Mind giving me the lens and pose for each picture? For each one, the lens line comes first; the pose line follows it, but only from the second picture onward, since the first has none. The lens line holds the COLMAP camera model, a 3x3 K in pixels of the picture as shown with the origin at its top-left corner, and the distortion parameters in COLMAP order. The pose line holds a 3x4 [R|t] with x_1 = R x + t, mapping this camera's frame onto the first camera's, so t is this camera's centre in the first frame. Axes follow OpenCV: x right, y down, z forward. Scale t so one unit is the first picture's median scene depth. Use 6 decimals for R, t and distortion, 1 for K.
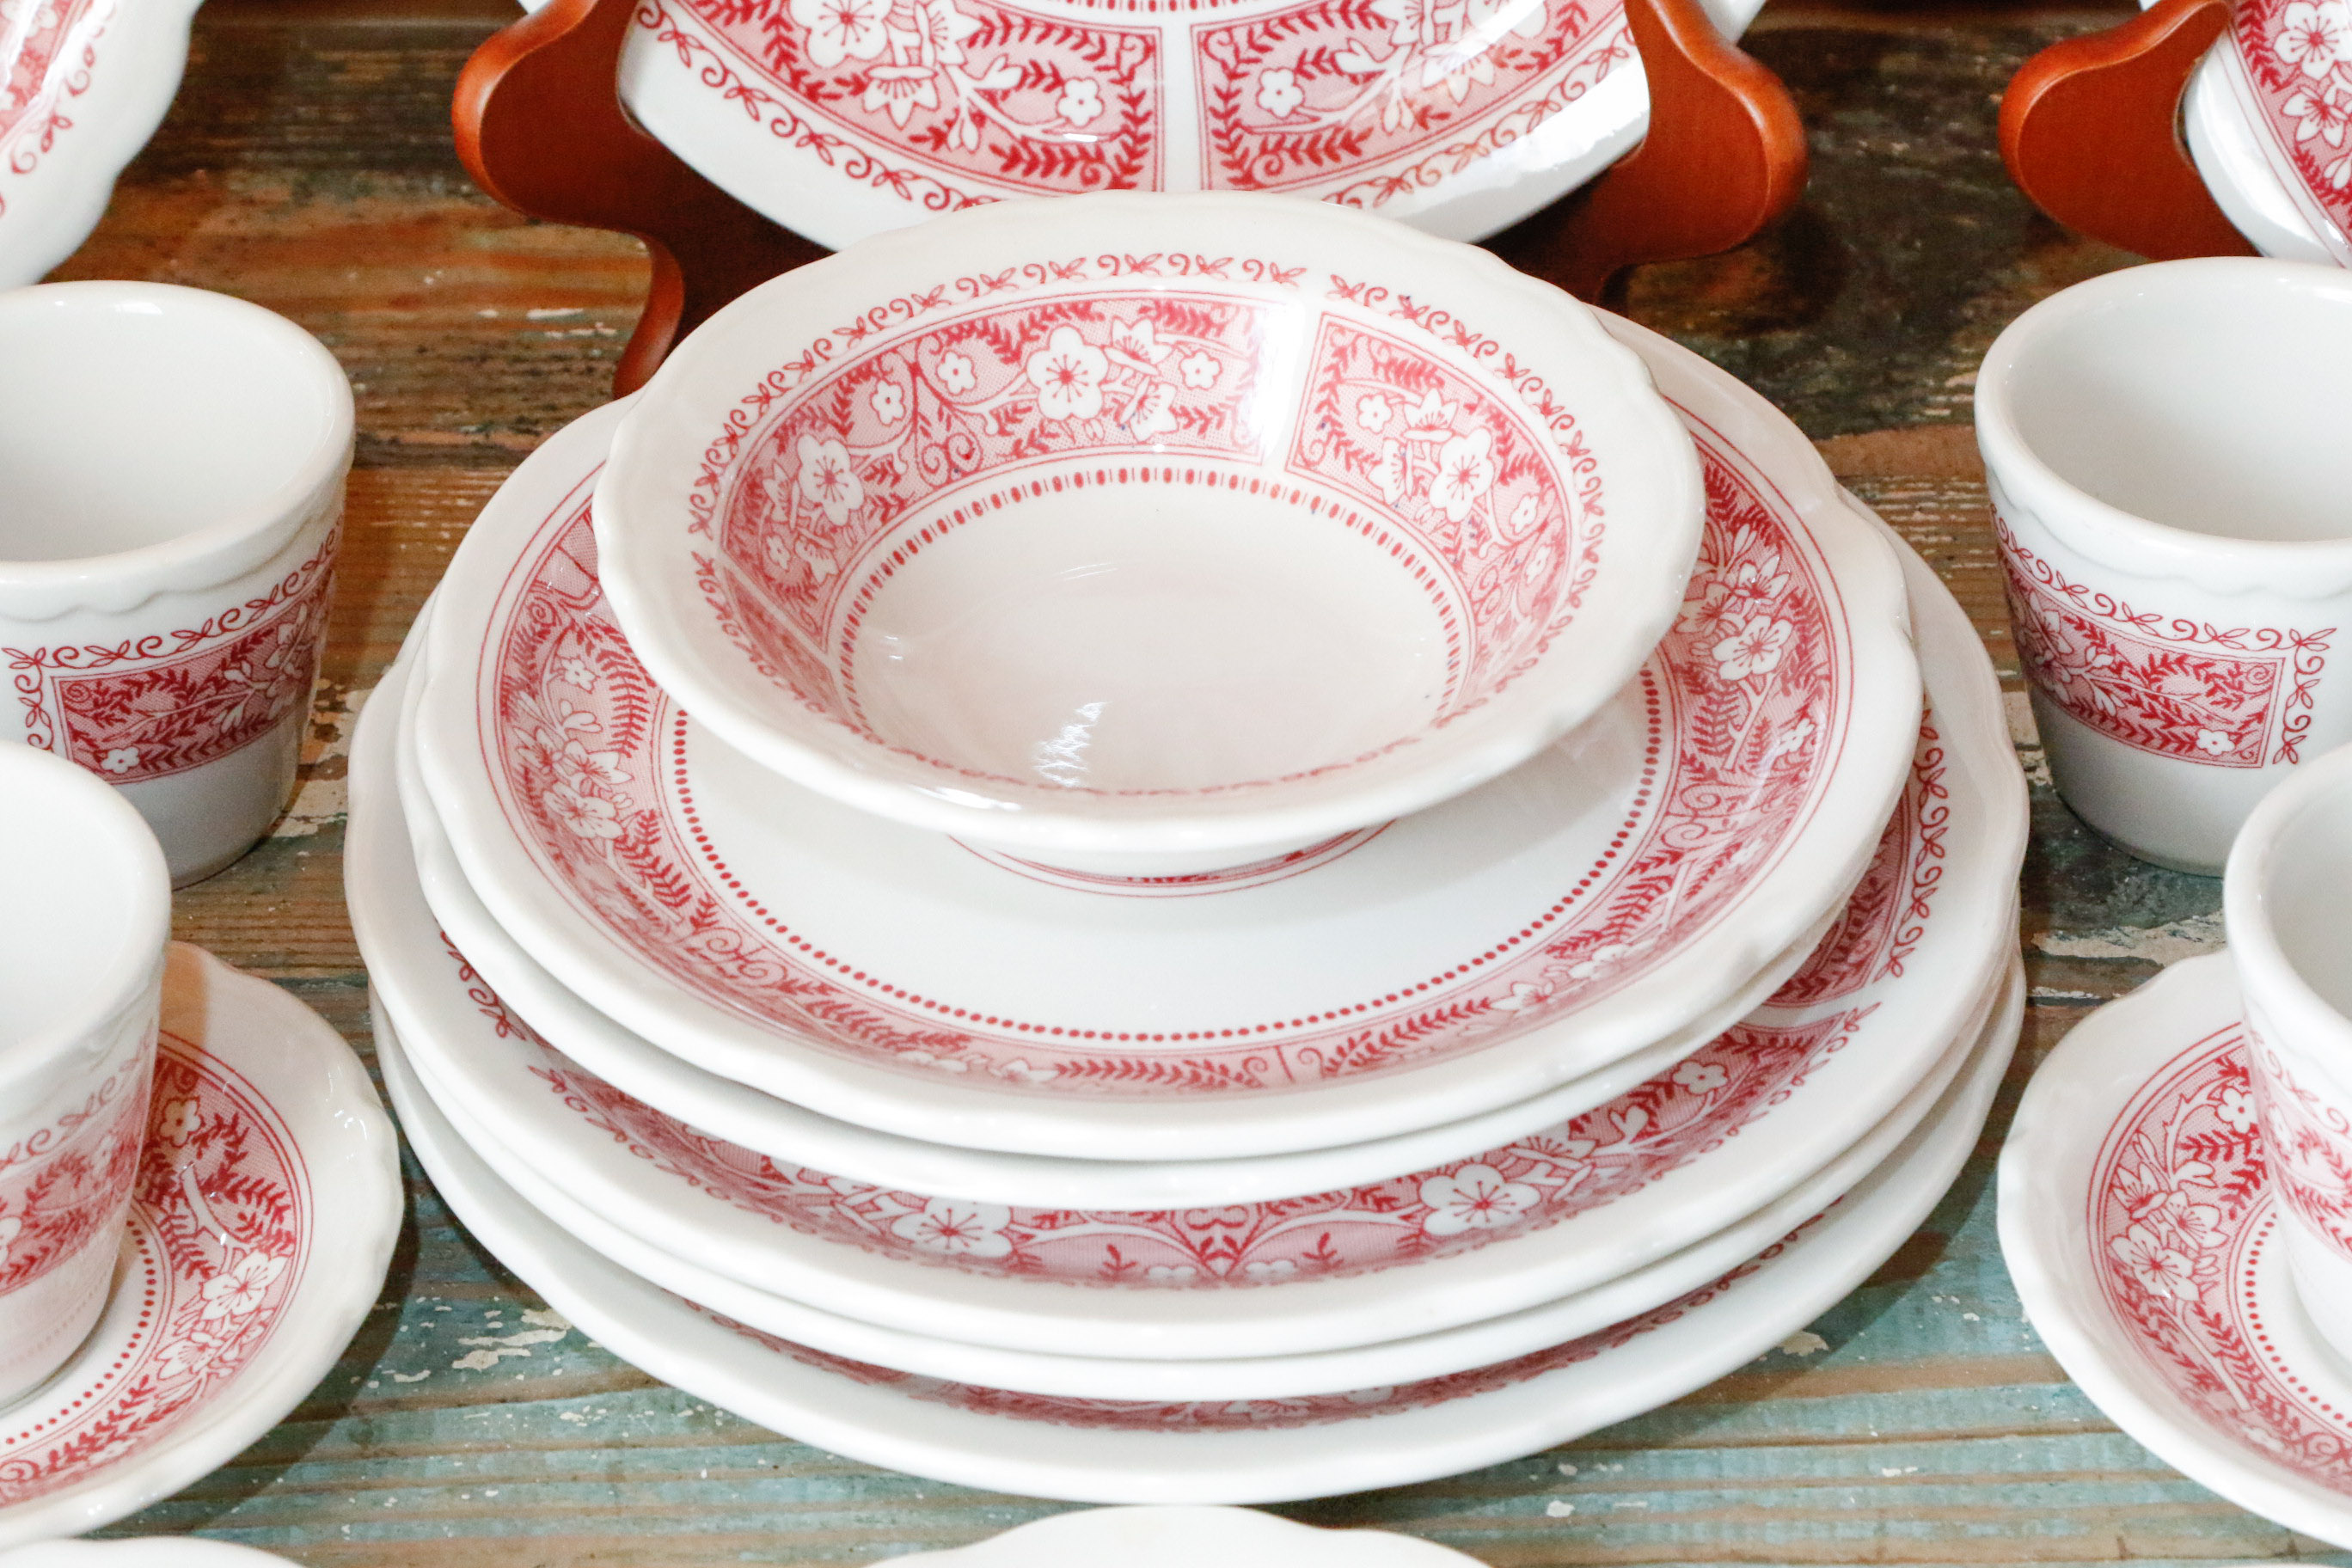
lens RADIAL K [[6240.6, 0, 1179.5], [0, 6240.6, 828.6], [0, 0, 1]] dist [0.180654, 0.000000]
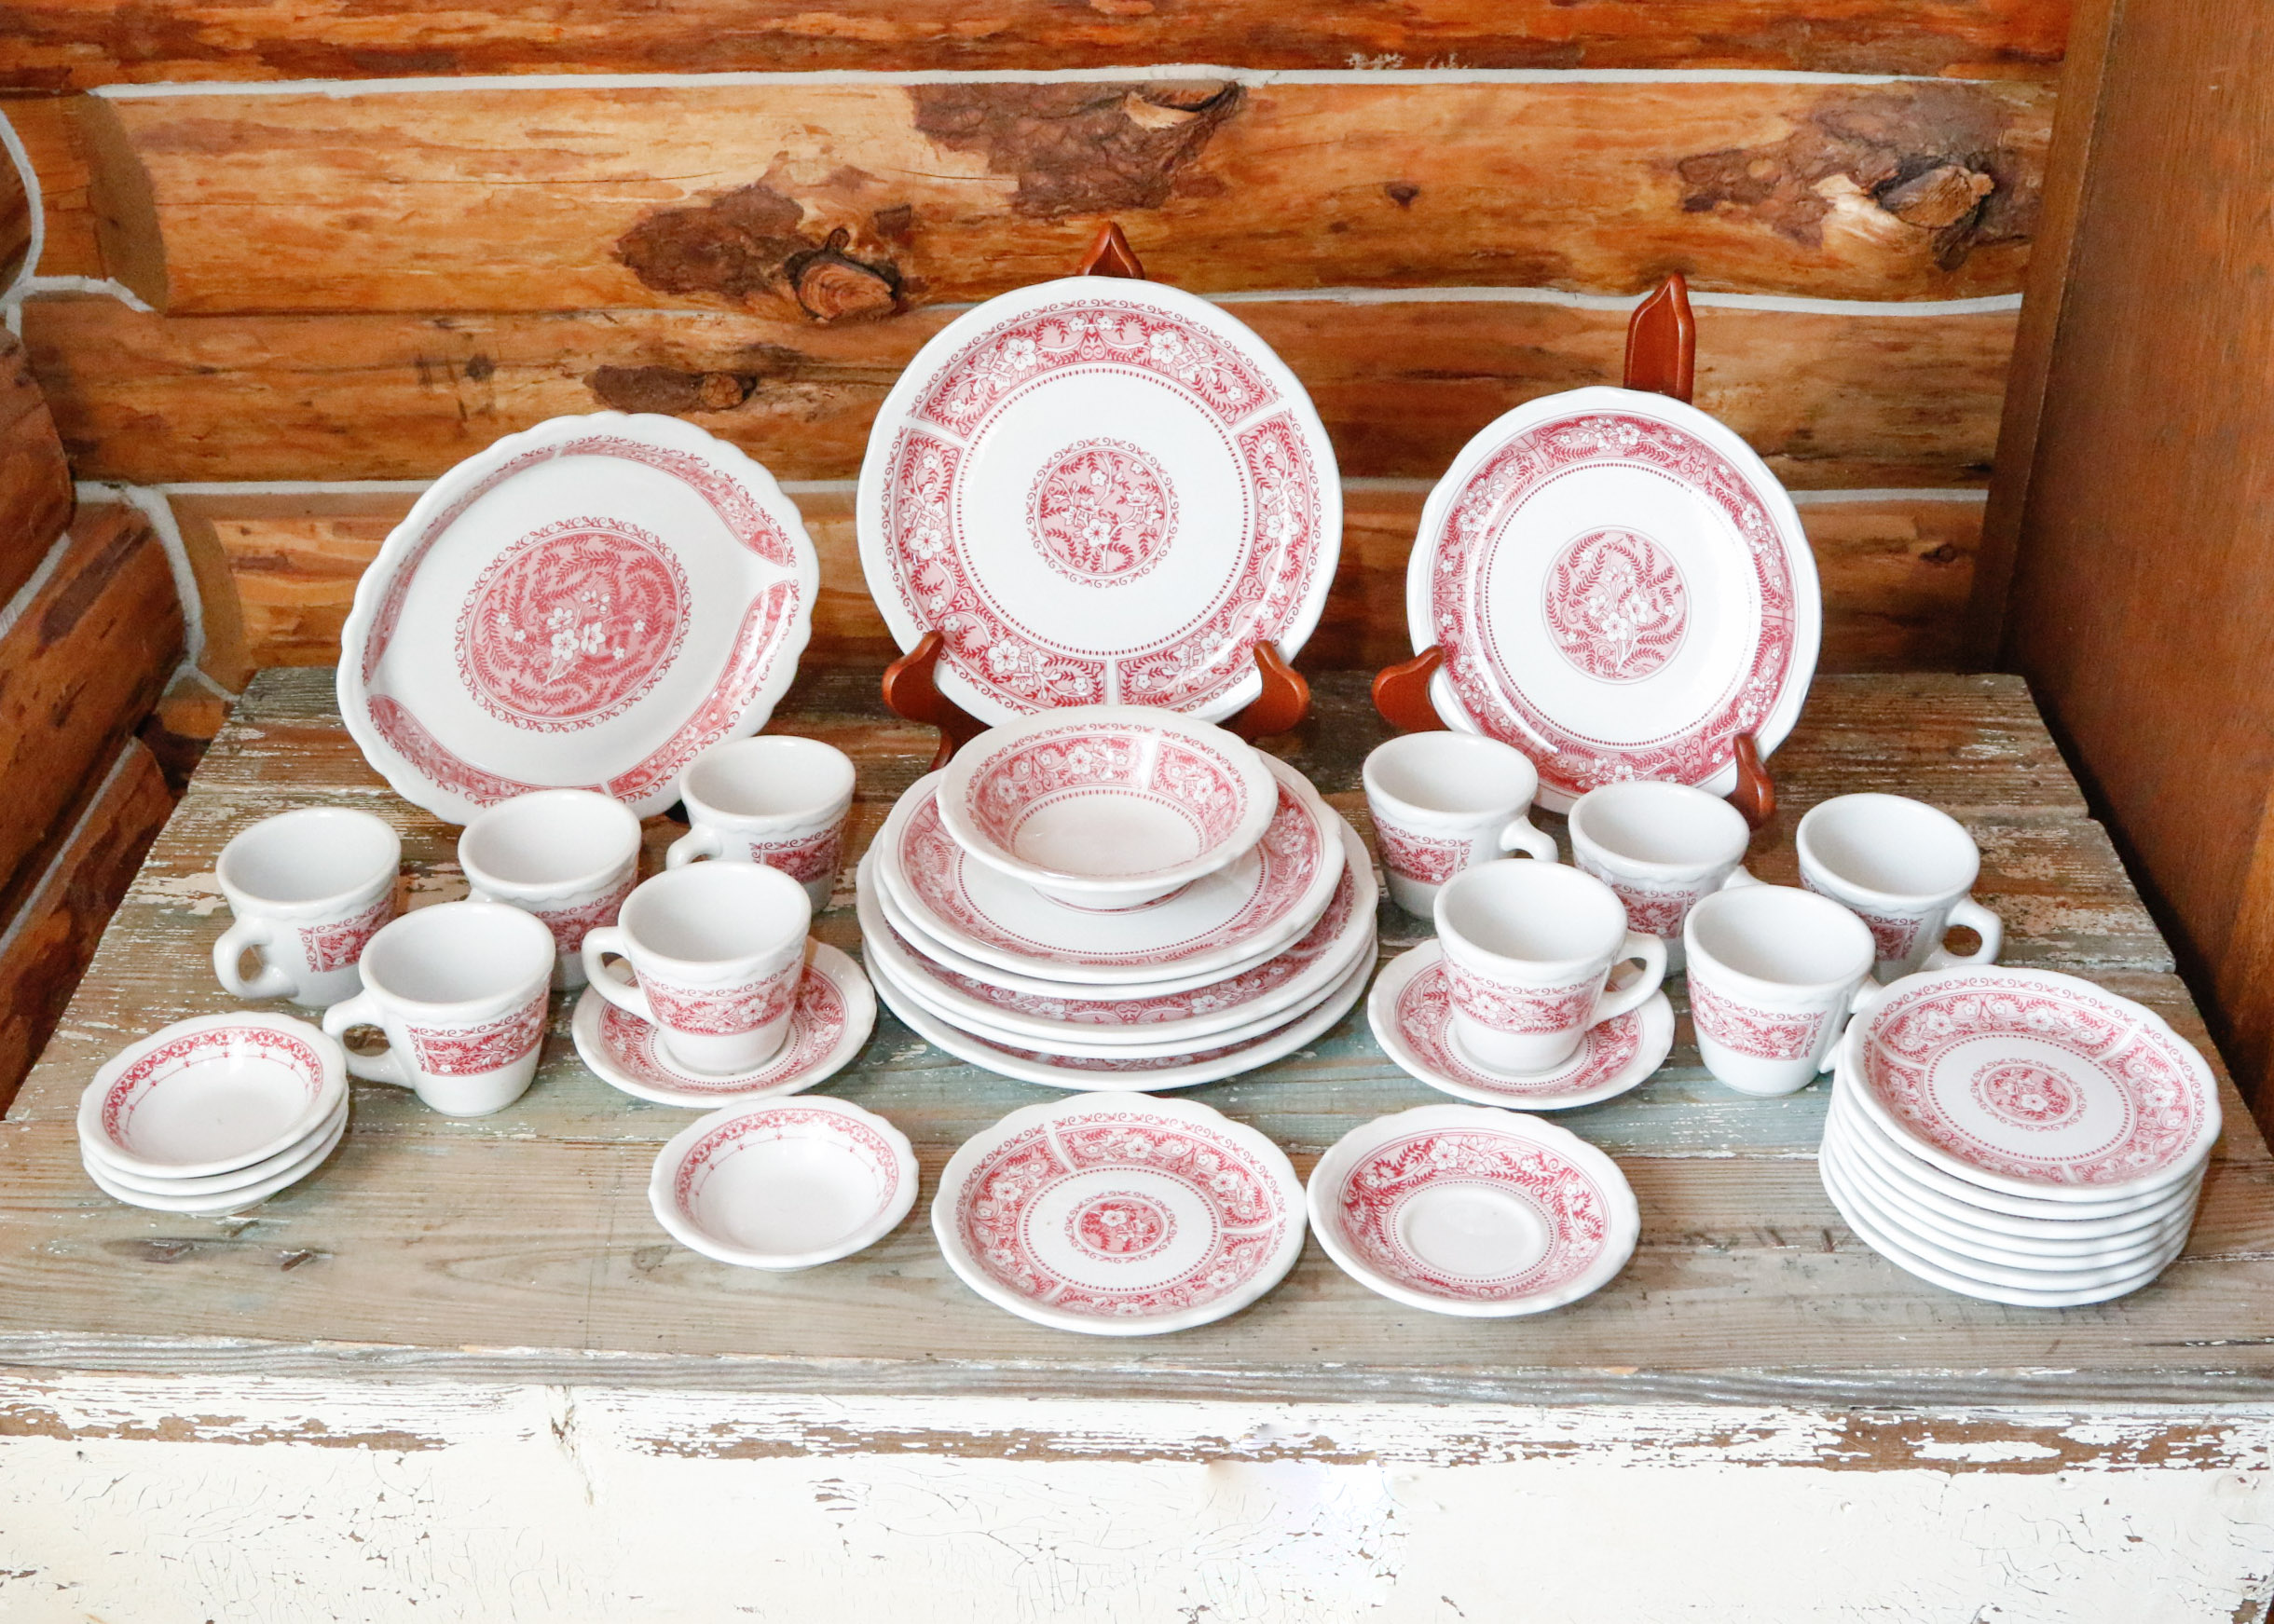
lens RADIAL K [[2763.3, 0, 1126.8], [0, 2763.3, 806.5], [0, 0, 1]] dist [-0.122544, 0.000000]
pose [[0.999767, 0.004331, 0.021134, -0.023808], [-0.002069, 0.994375, -0.105895, 0.101052], [-0.021474, 0.105826, 0.994153, -0.407381]]
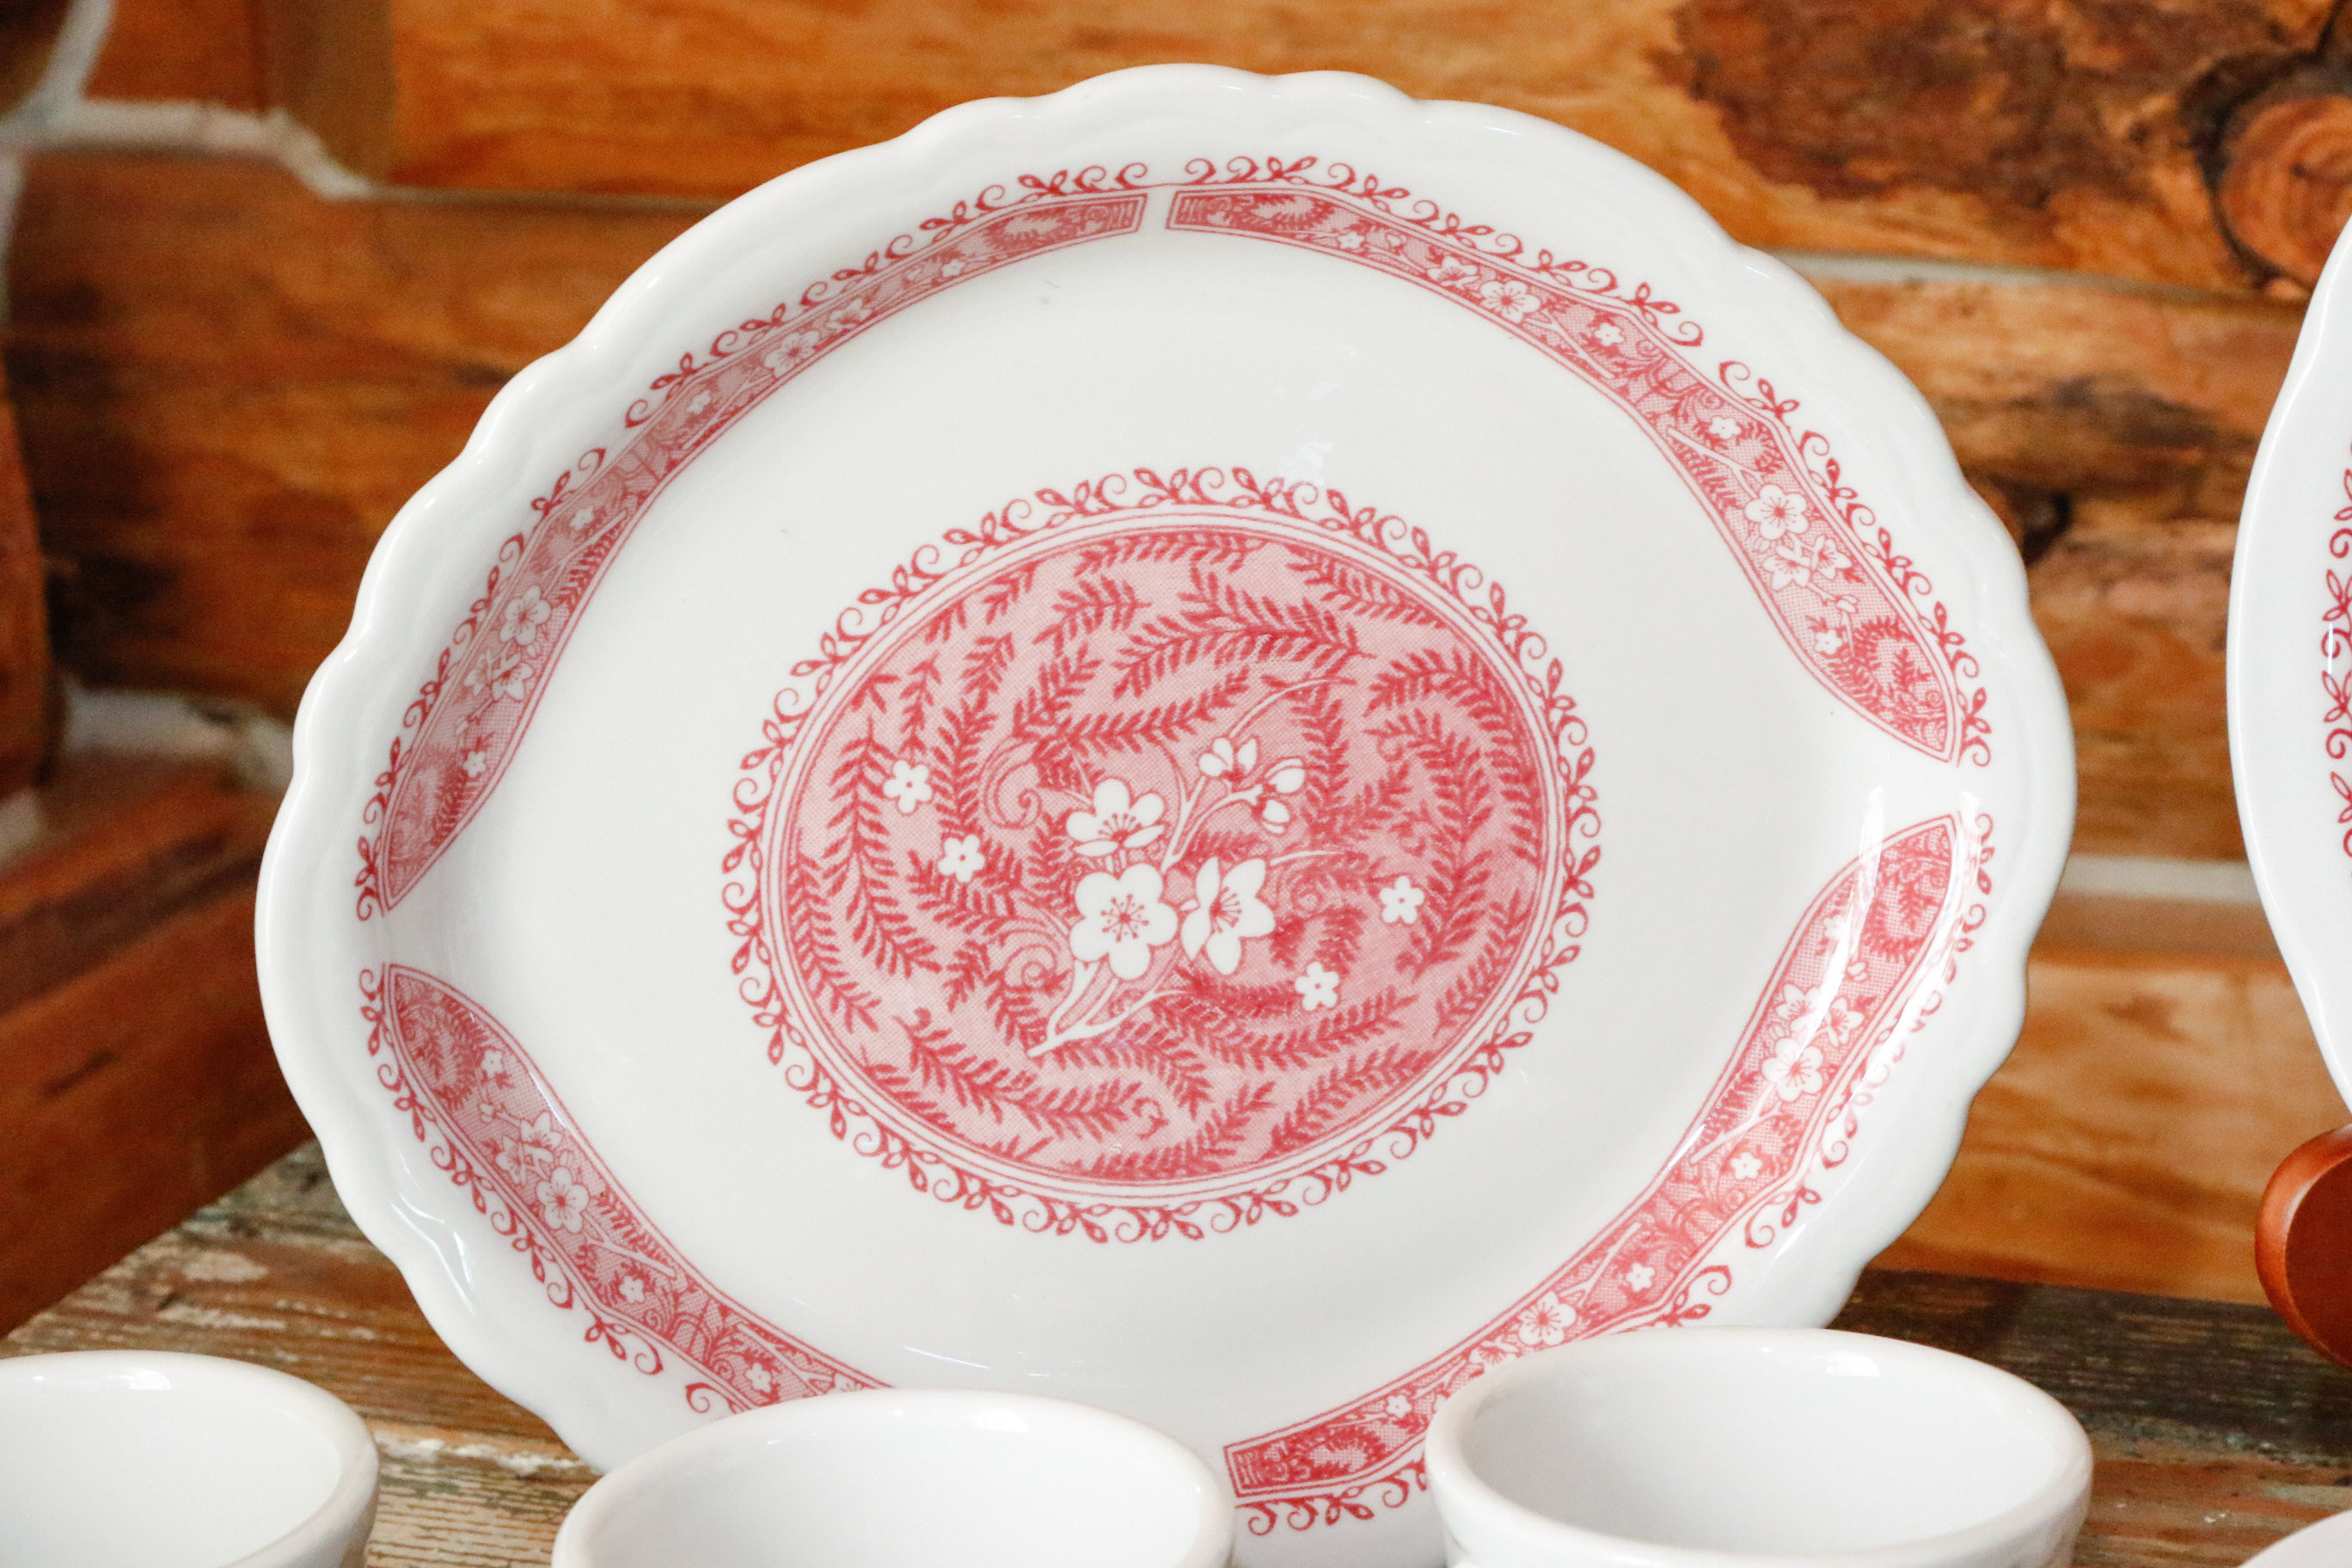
lens RADIAL K [[6240.6, 0, 1184.6], [0, 6240.6, 807.5], [0, 0, 1]] dist [0.180654, 0.000000]
pose [[0.948598, 0.081713, -0.305751, 0.001635], [-0.181206, 0.932294, -0.313038, 0.137099], [0.259471, 0.352351, 0.899179, 0.192751]]
